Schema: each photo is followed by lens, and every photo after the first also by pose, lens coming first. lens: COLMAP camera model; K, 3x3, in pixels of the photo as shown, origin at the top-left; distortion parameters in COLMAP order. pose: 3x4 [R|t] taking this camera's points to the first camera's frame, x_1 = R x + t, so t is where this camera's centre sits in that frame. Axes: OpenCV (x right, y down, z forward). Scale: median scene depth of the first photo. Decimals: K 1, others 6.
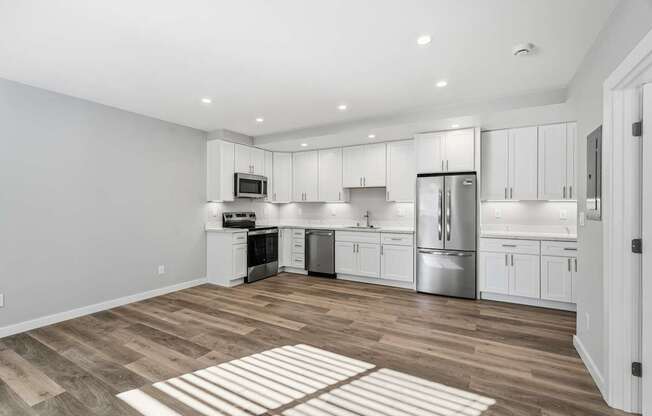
lens RADIAL K [[292.7, 0, 325.7], [0, 292.7, 209.9], [0, 0, 1]] dist [-0.013299, 0.007580]
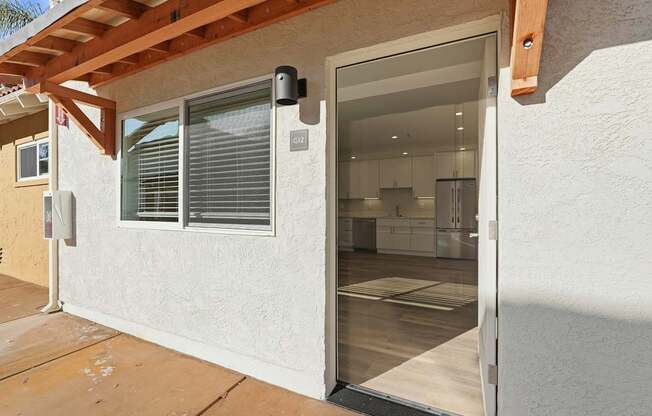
lens RADIAL K [[292.7, 0, 325.7], [0, 292.7, 209.9], [0, 0, 1]] dist [-0.013299, 0.007580]
pose [[0.996911, -0.006533, 0.078261, -0.375153], [0.006647, 0.999977, -0.001203, 0.032974], [-0.078251, 0.001719, 0.996932, -0.459438]]
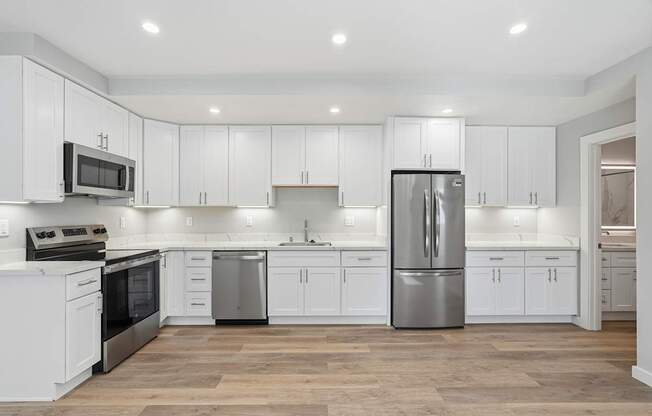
lens RADIAL K [[292.7, 0, 325.7], [0, 292.7, 209.9], [0, 0, 1]] dist [-0.013299, 0.007580]
pose [[0.860058, 0.003289, 0.510185, -0.215511], [0.006849, 0.999815, -0.017991, -0.008381], [-0.510150, 0.018967, 0.859876, 0.439197]]
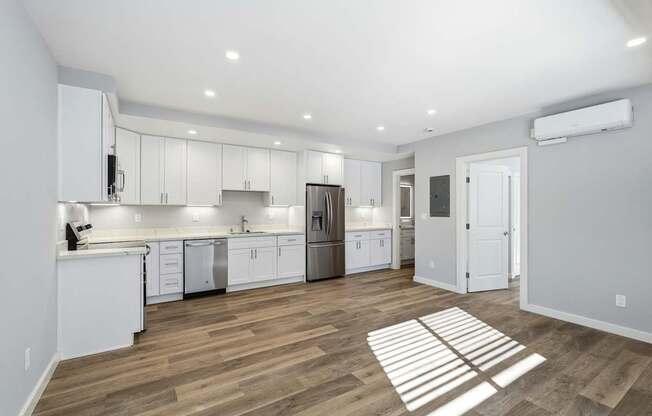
lens RADIAL K [[292.7, 0, 325.7], [0, 292.7, 209.9], [0, 0, 1]] dist [-0.013299, 0.007580]
pose [[0.450142, 0.000071, 0.892957, -0.717875], [0.011416, 0.999918, -0.005835, -0.006535], [-0.892884, 0.012821, 0.450104, 0.391649]]
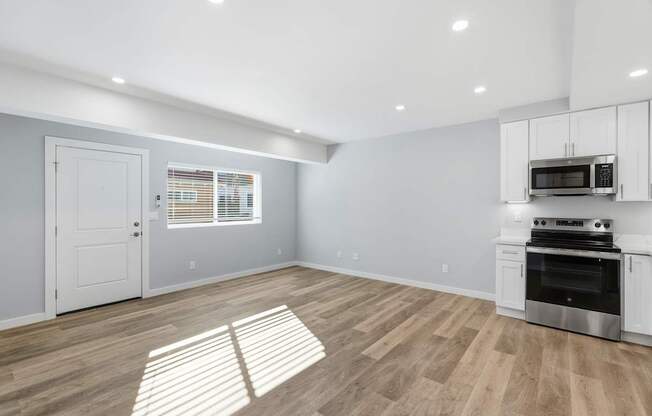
lens RADIAL K [[290.1, 0, 324.9], [0, 290.1, 207.2], [0, 0, 1]] dist [-0.013638, 0.007062]
pose [[-0.163610, -0.000160, -0.986525, 0.517973], [-0.016310, 0.999864, 0.002542, -0.010905], [0.986390, 0.016506, -0.163590, 0.706532]]
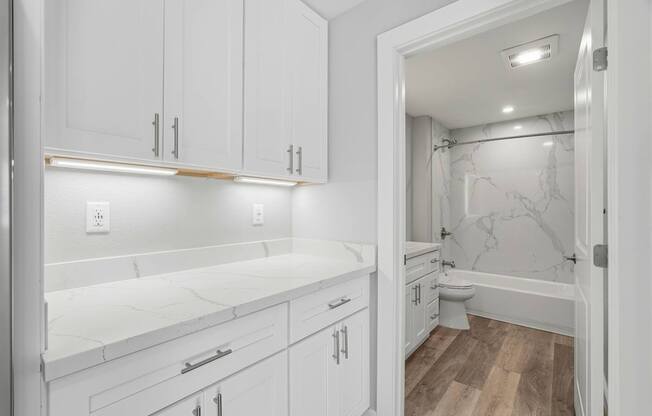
lens RADIAL K [[290.1, 0, 324.9], [0, 290.1, 207.2], [0, 0, 1]] dist [-0.013638, 0.007062]
pose [[0.170877, 0.003316, 0.985287, 0.361268], [0.005682, 0.999974, -0.004351, 0.007335], [-0.985276, 0.006342, 0.170854, 0.748201]]
